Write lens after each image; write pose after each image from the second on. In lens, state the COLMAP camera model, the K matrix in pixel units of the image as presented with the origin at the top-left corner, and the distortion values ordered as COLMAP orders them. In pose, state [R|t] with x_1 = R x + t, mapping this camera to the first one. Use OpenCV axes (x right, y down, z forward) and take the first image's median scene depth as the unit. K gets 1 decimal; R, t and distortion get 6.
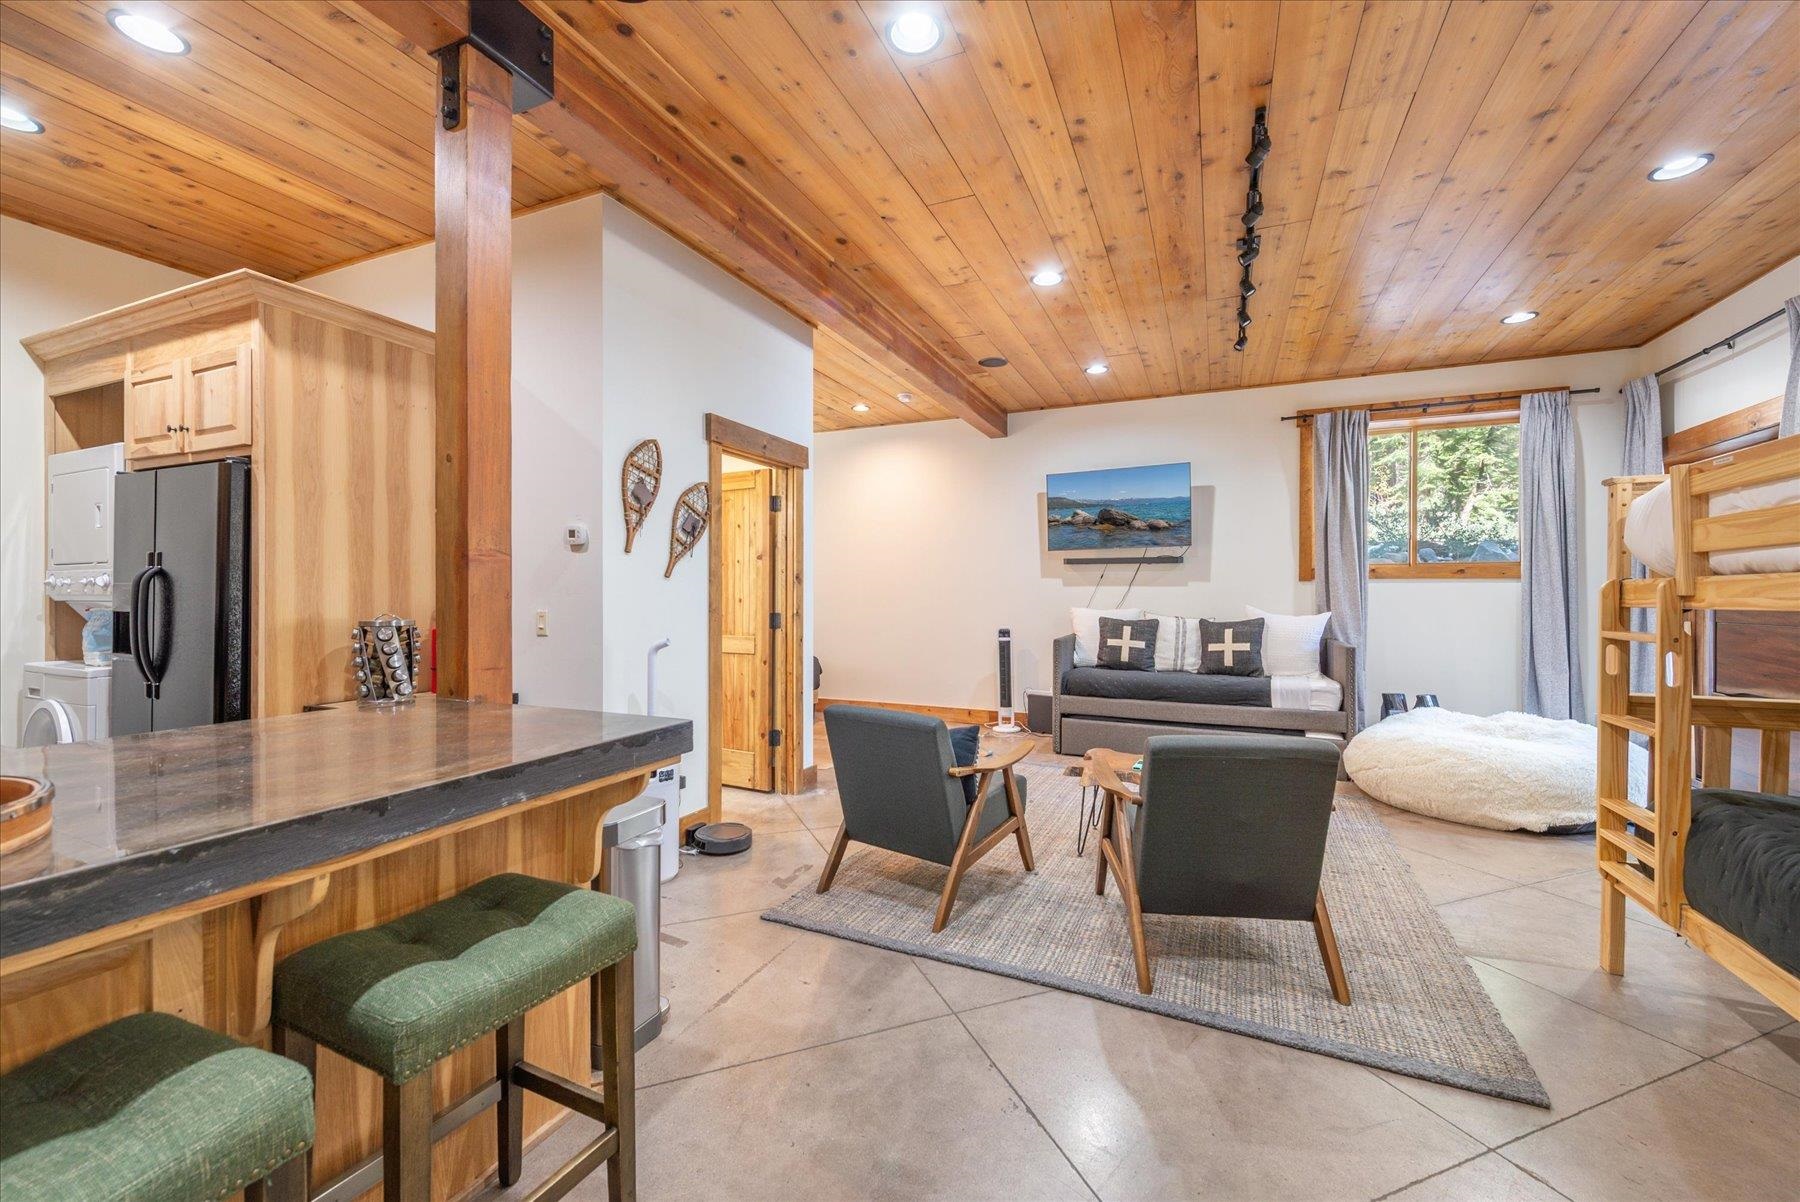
lens RADIAL K [[709.6, 0, 899.7], [0, 709.6, 594.7], [0, 0, 1]] dist [0.001081, -0.000383]
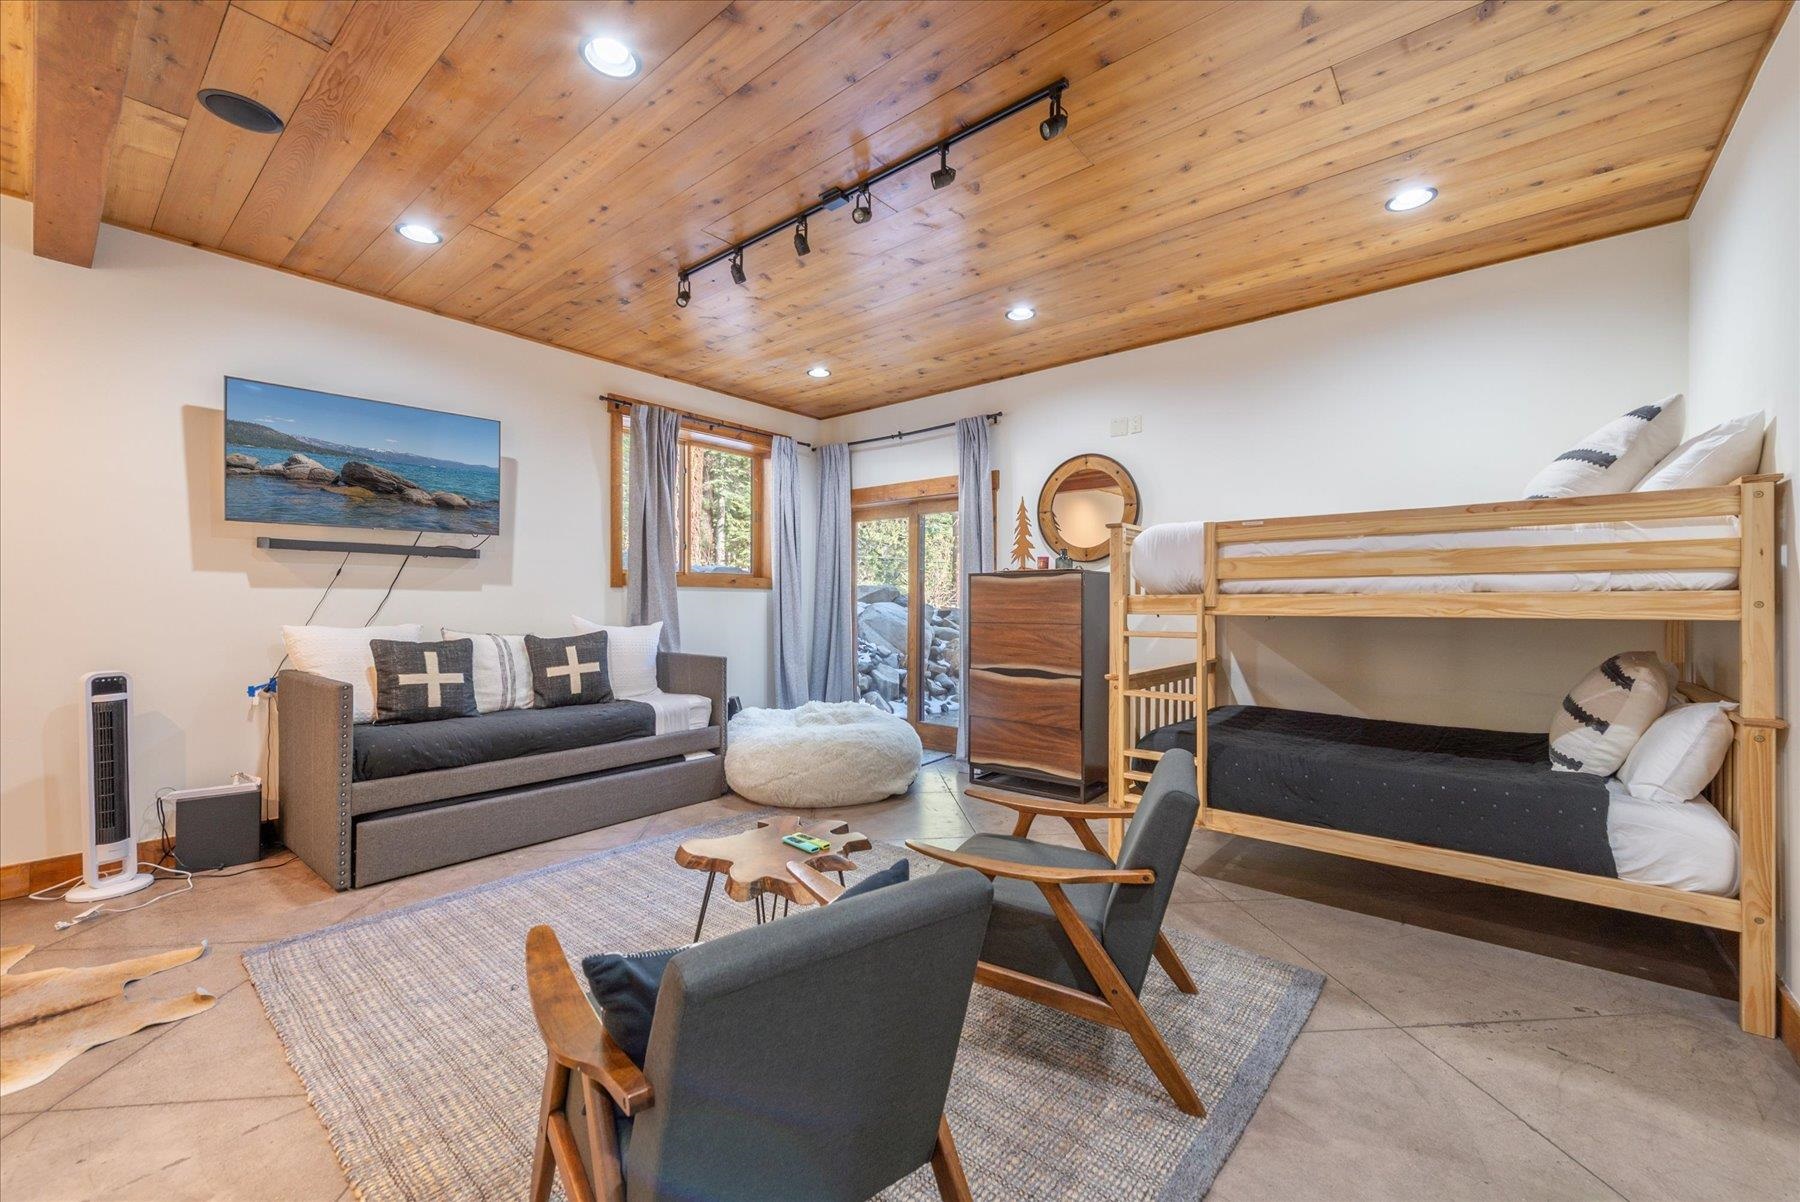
lens RADIAL K [[709.6, 0, 900.0], [0, 709.6, 597.9], [0, 0, 1]] dist [0.001081, -0.000383]
pose [[0.264280, 0.004089, 0.964437, -0.198779], [-0.003033, 0.999990, -0.003408, -0.004095], [-0.964441, -0.002024, 0.264289, 0.439370]]
